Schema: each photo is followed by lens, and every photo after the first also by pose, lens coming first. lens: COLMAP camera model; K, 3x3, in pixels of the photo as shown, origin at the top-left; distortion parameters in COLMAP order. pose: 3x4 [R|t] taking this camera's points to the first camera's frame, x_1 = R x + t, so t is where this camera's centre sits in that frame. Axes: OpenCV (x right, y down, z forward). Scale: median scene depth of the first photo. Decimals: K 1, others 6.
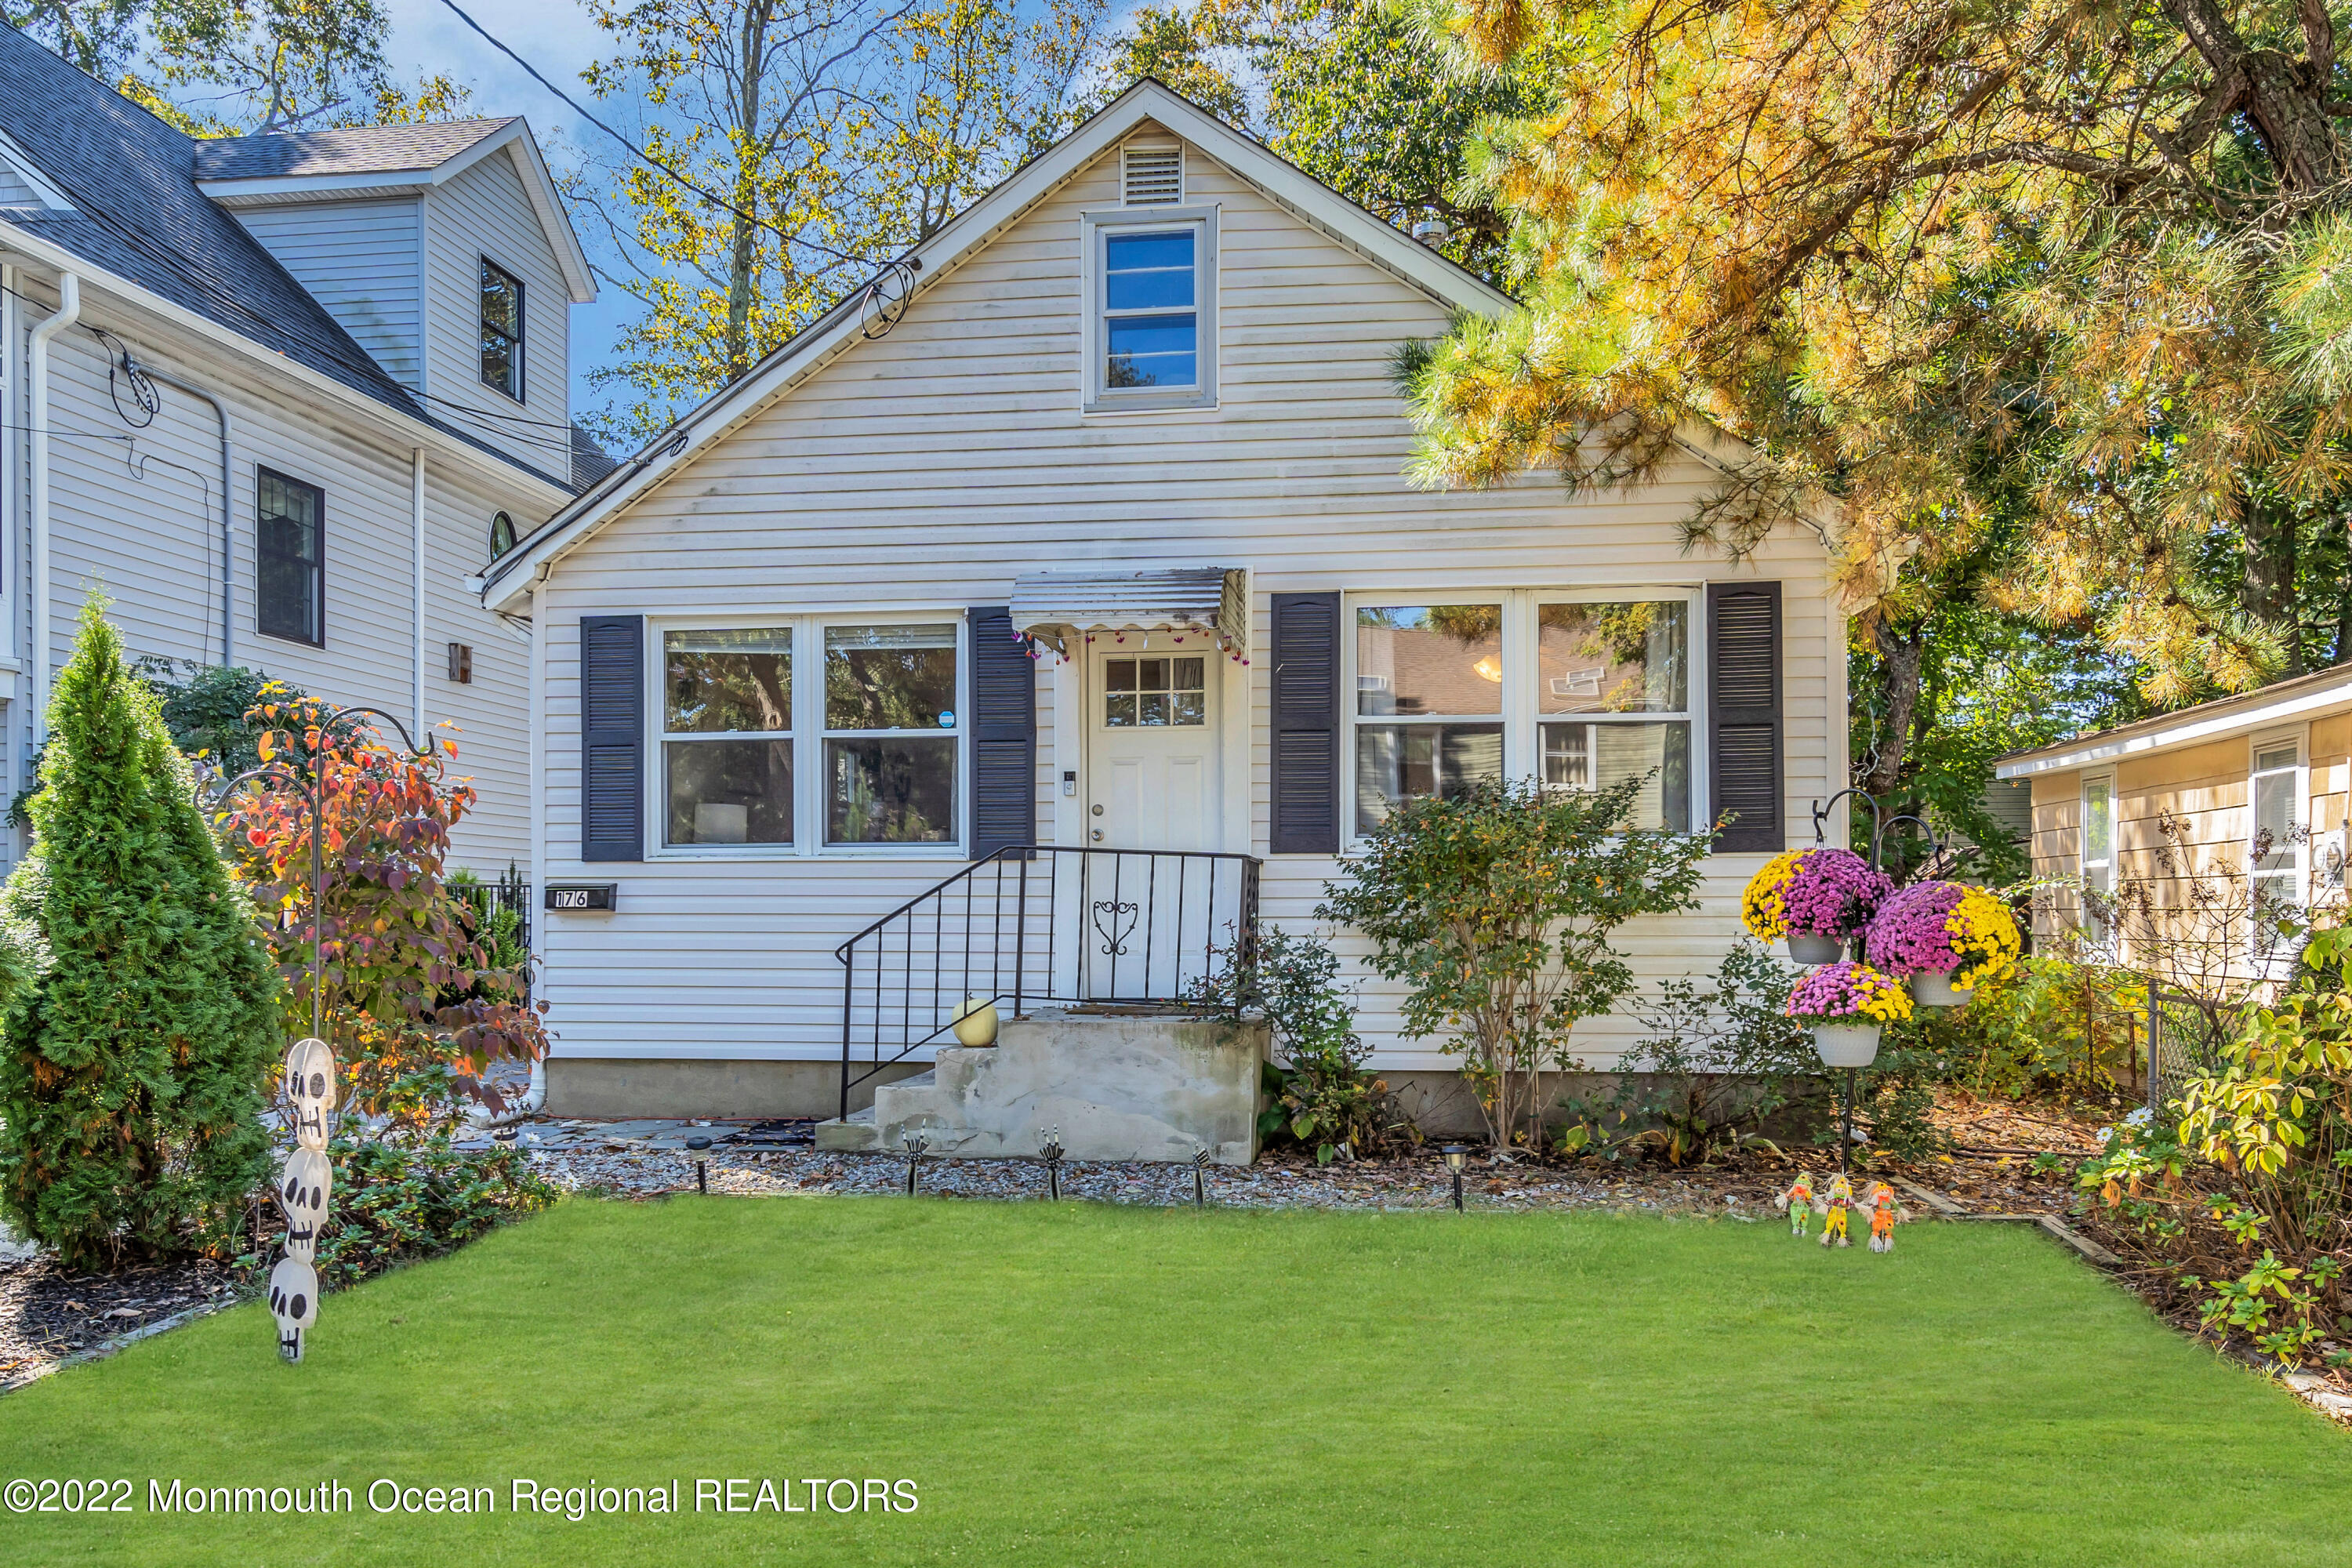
lens RADIAL K [[1796.3, 0, 1180.8], [0, 1796.3, 926.0], [0, 0, 1]] dist [0.004382, 0.001874]
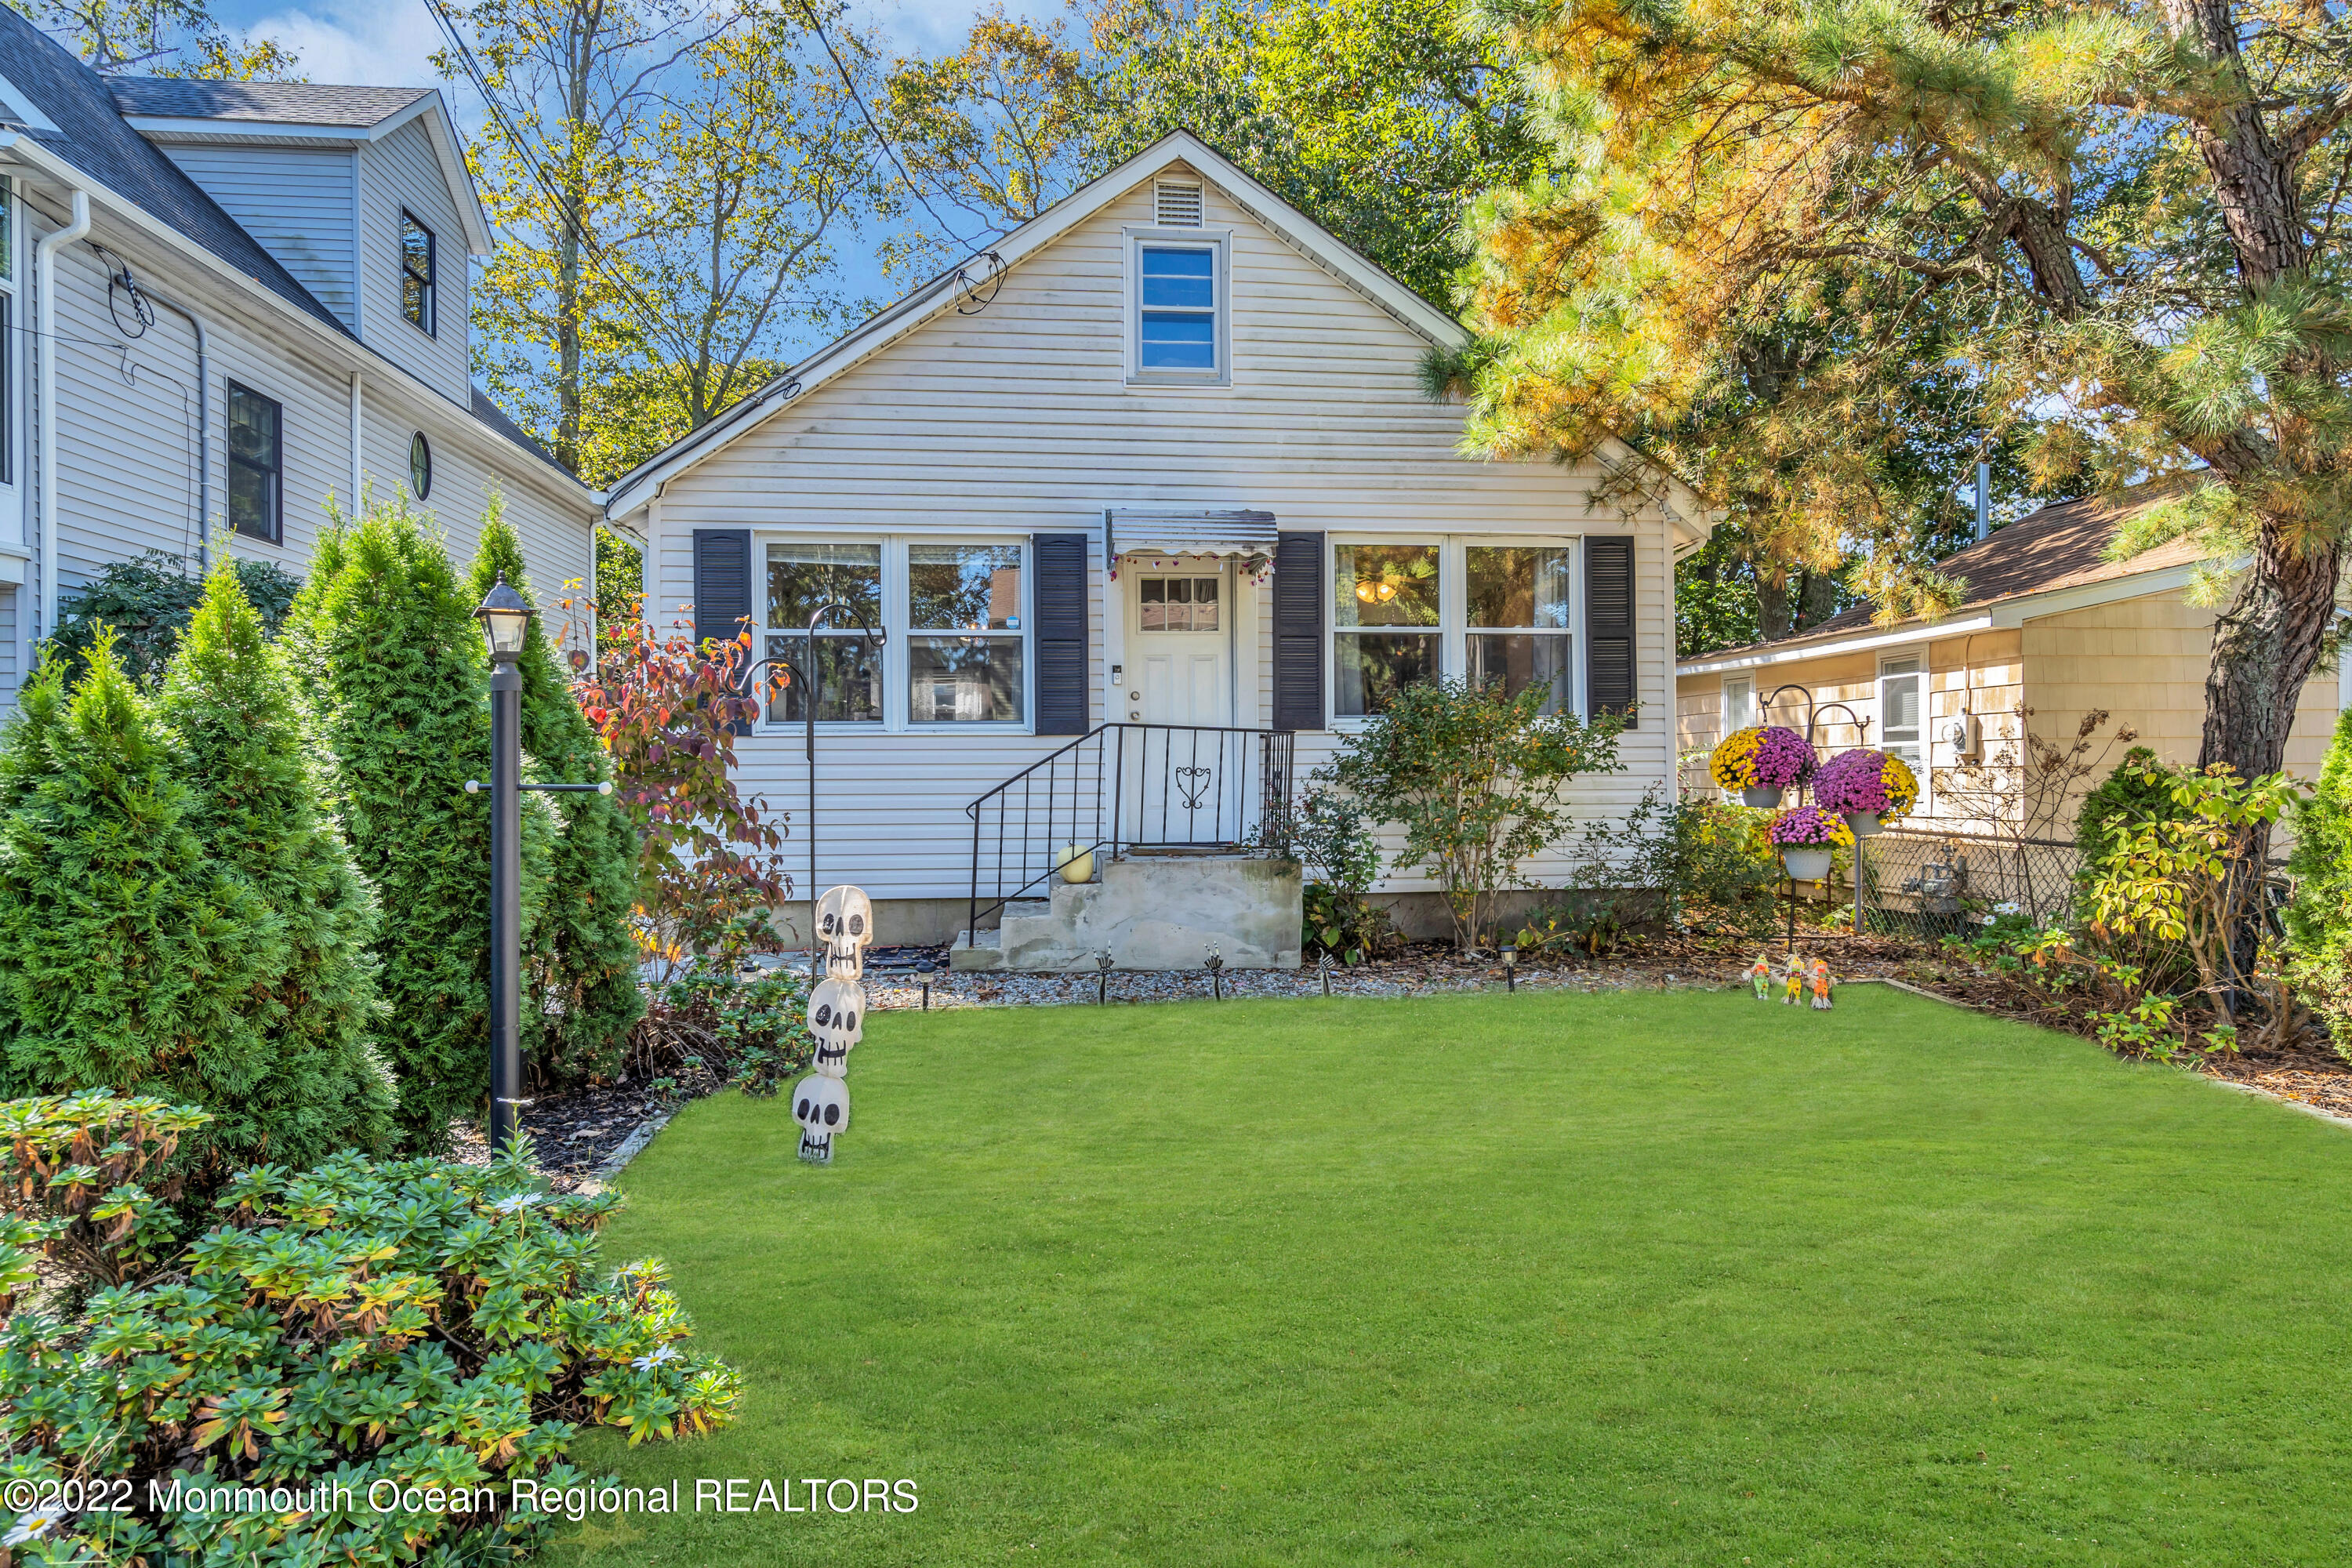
lens RADIAL K [[1396.9, 0, 1177.7], [0, 1396.9, 780.6], [0, 0, 1]] dist [0.003698, 0.003000]
pose [[0.967962, -0.007931, 0.250972, -0.285548], [0.009214, 0.999950, -0.003936, -0.000174], [-0.250928, 0.006122, 0.967986, 0.034966]]
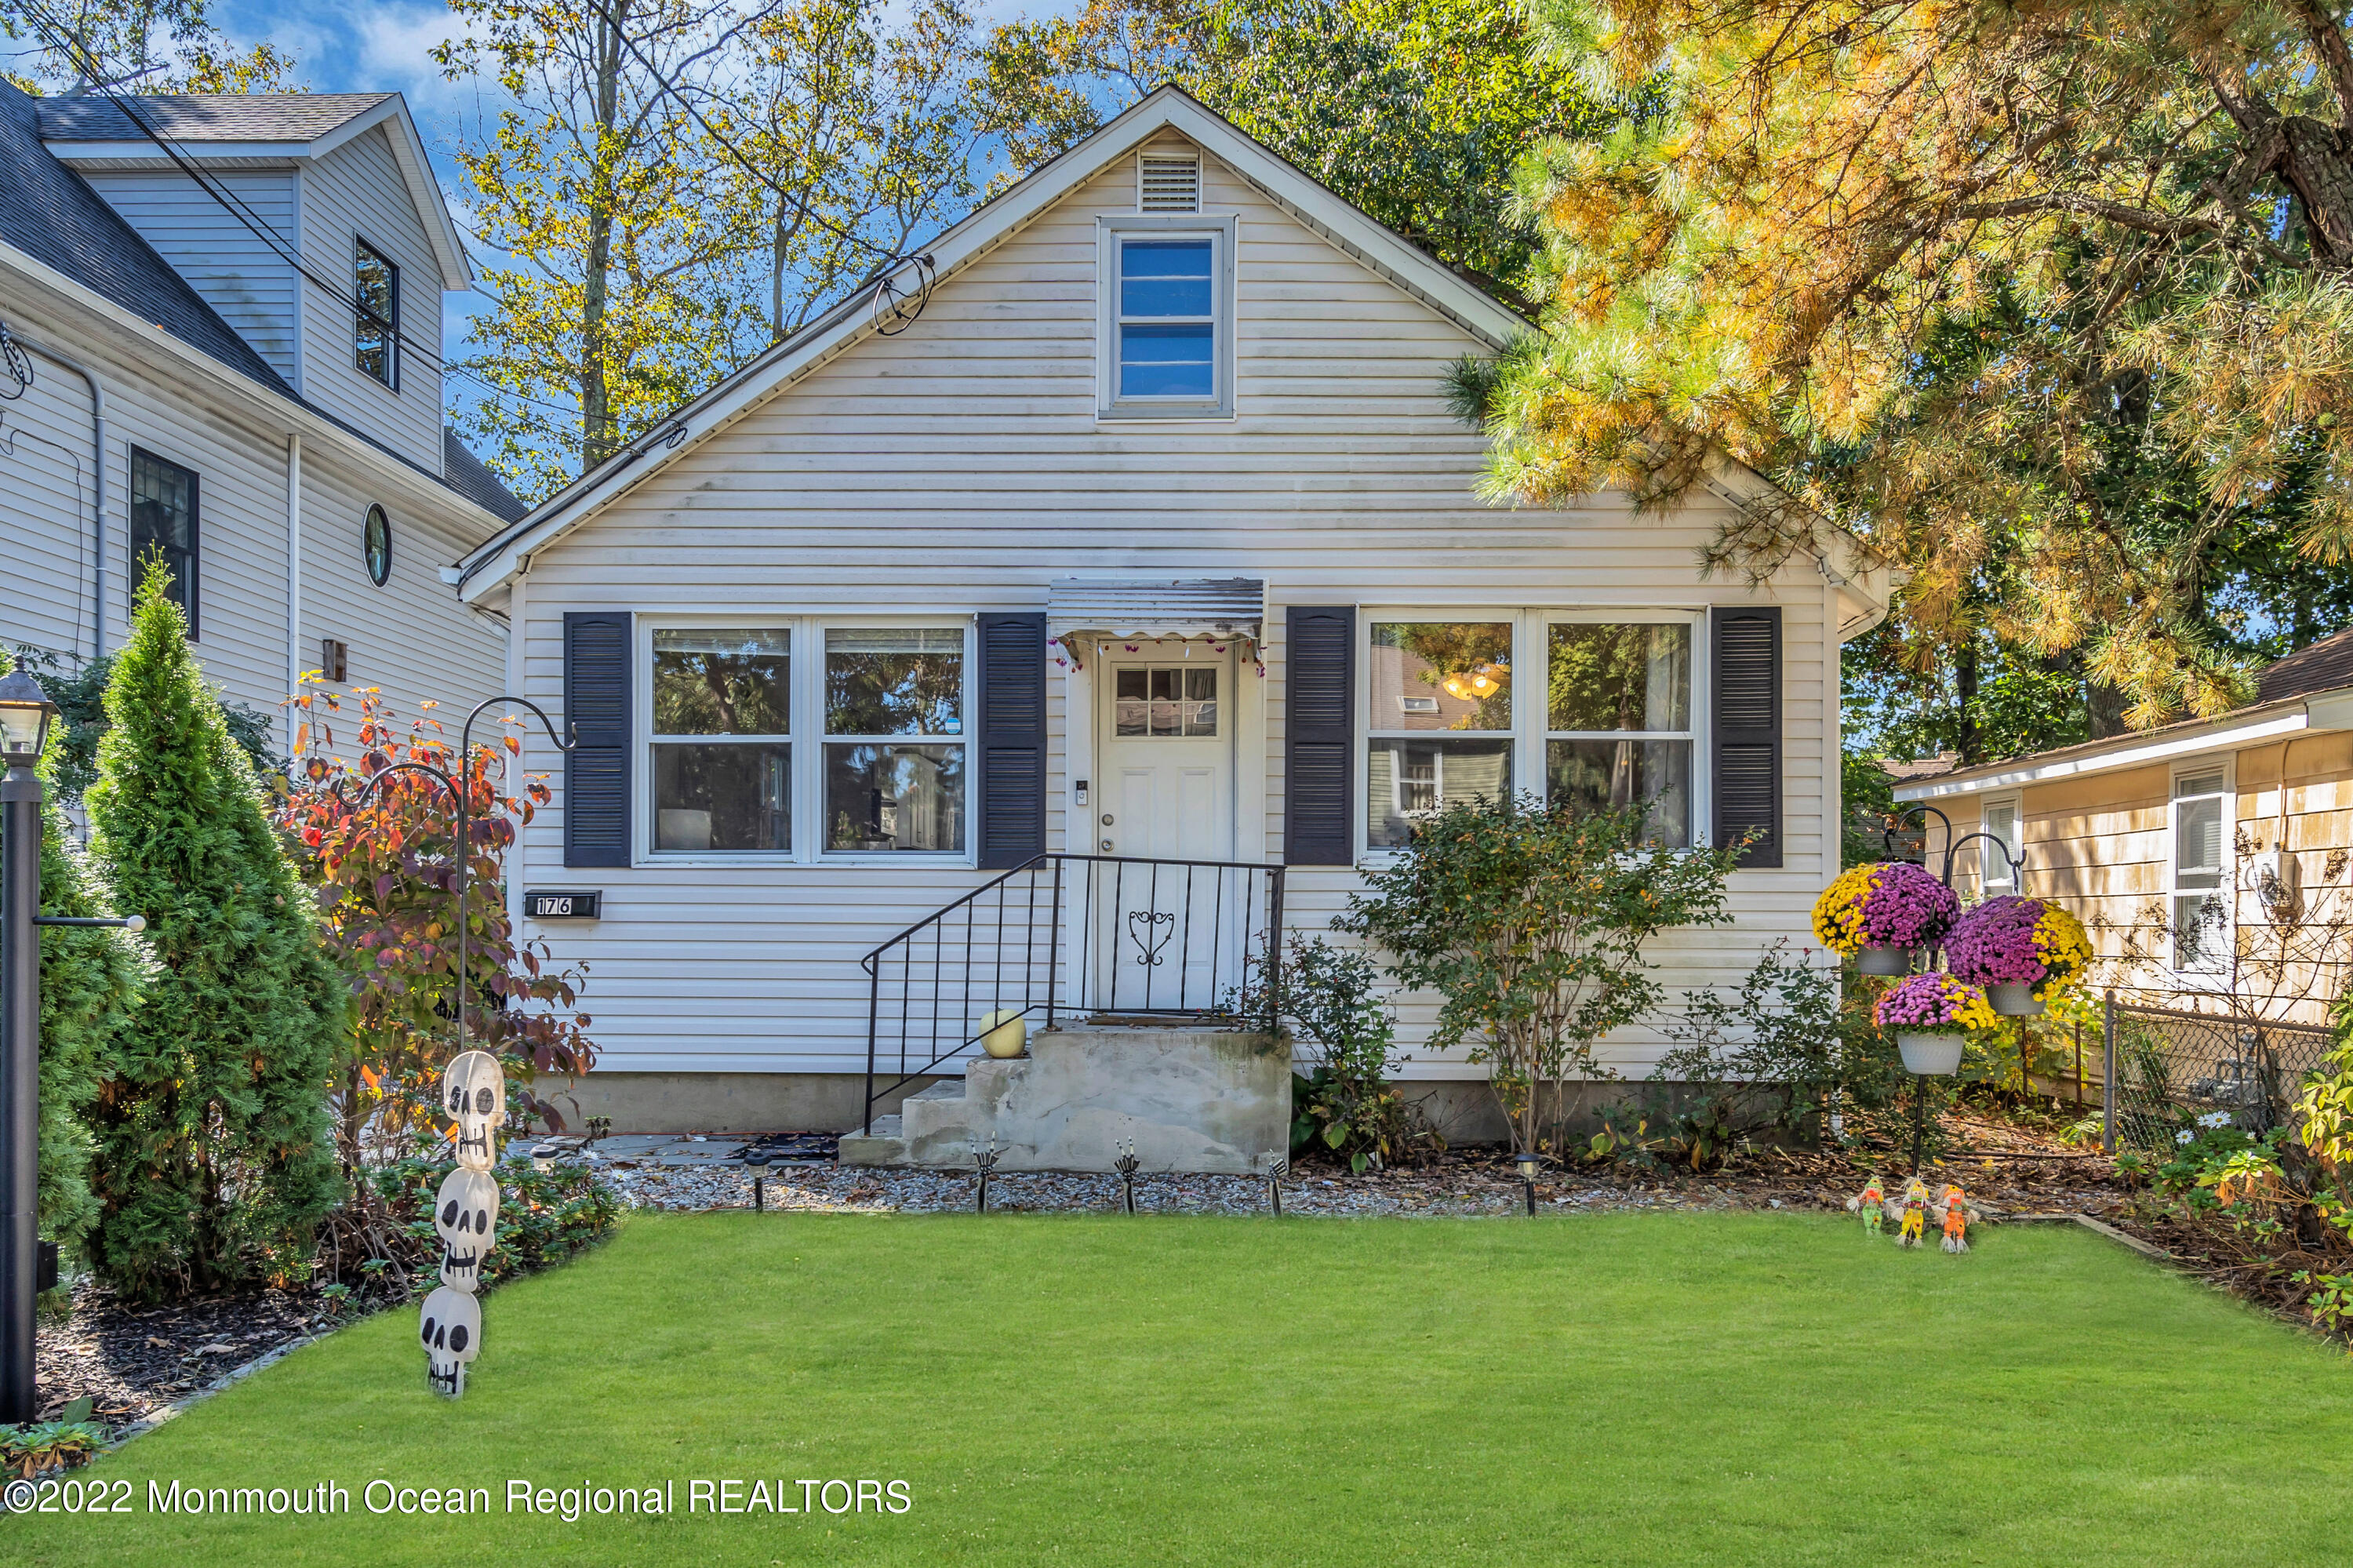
lens RADIAL K [[1759.6, 0, 1173.4], [0, 1759.6, 948.4], [0, 0, 1]] dist [0.004071, 0.002622]
pose [[0.993312, 0.003755, 0.115396, -0.131030], [-0.004282, 0.999982, 0.004318, 0.002299], [-0.115378, -0.004783, 0.993310, 0.030199]]
